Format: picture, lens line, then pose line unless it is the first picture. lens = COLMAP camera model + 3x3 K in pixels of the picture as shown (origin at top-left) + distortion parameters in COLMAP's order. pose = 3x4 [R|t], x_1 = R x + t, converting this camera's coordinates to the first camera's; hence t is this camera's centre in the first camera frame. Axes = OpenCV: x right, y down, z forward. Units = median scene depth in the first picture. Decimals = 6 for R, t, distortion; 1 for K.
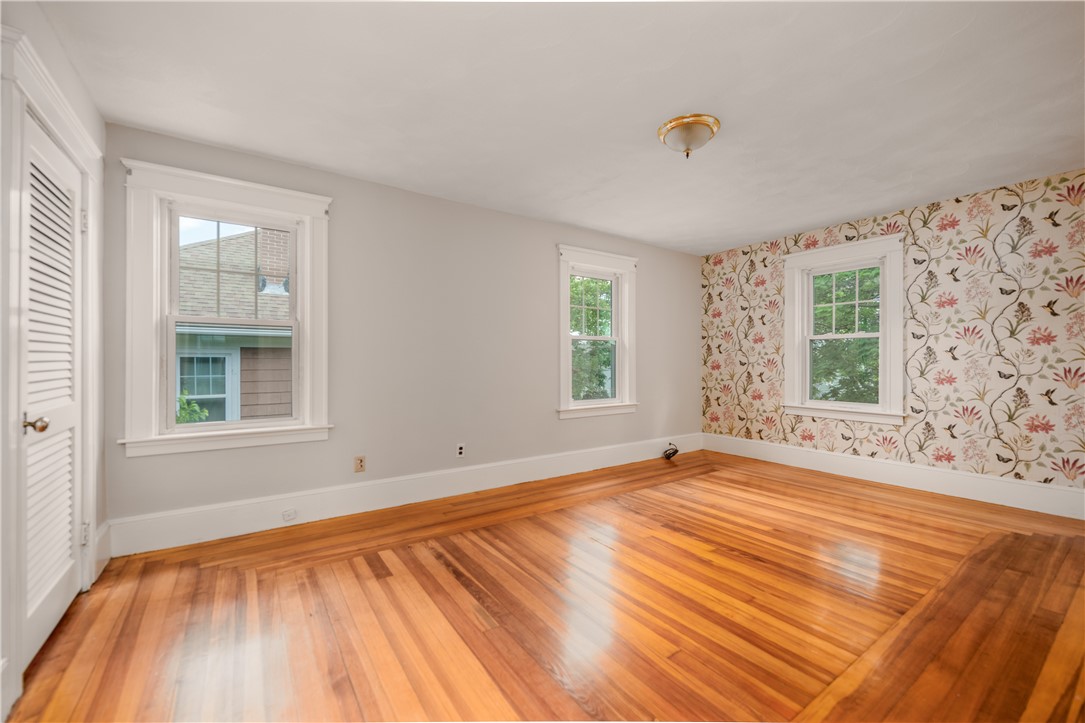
lens RADIAL K [[438.4, 0, 544.2], [0, 438.4, 361.5], [0, 0, 1]] dist [0.001589, -0.000180]
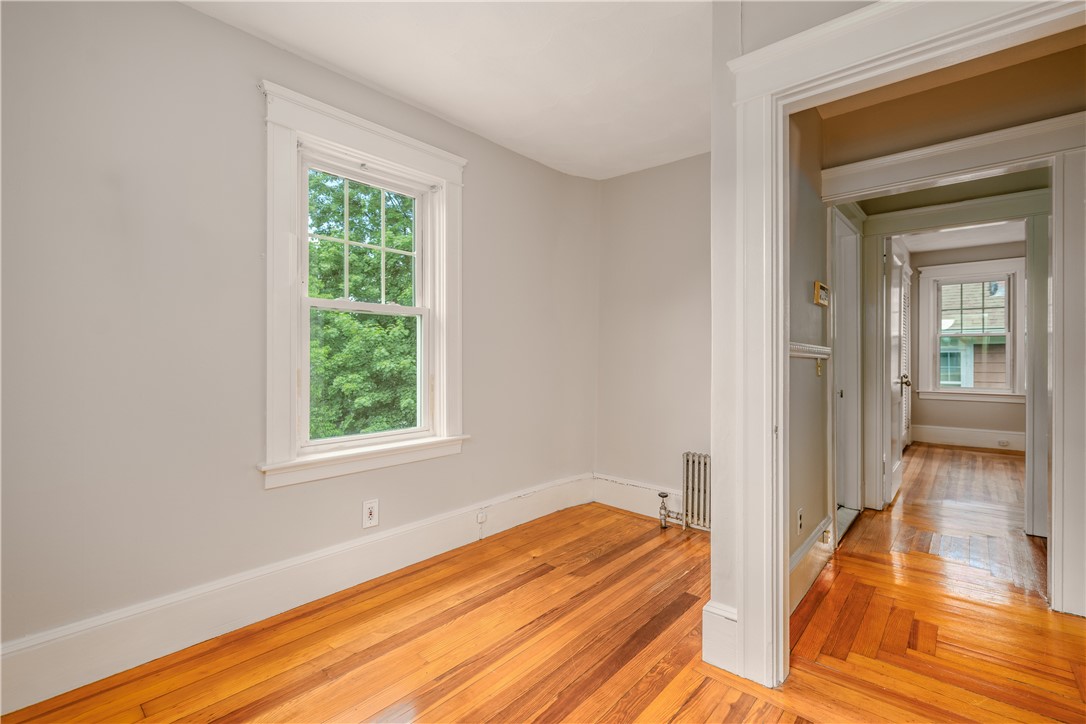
lens RADIAL K [[487.1, 0, 547.0], [0, 487.1, 359.1], [0, 0, 1]] dist [-0.000594, -0.000383]
pose [[0.243884, 0.005639, -0.969788, 0.877846], [0.002057, 0.999978, 0.006332, -0.005546], [0.969802, -0.003540, 0.243866, -1.272244]]
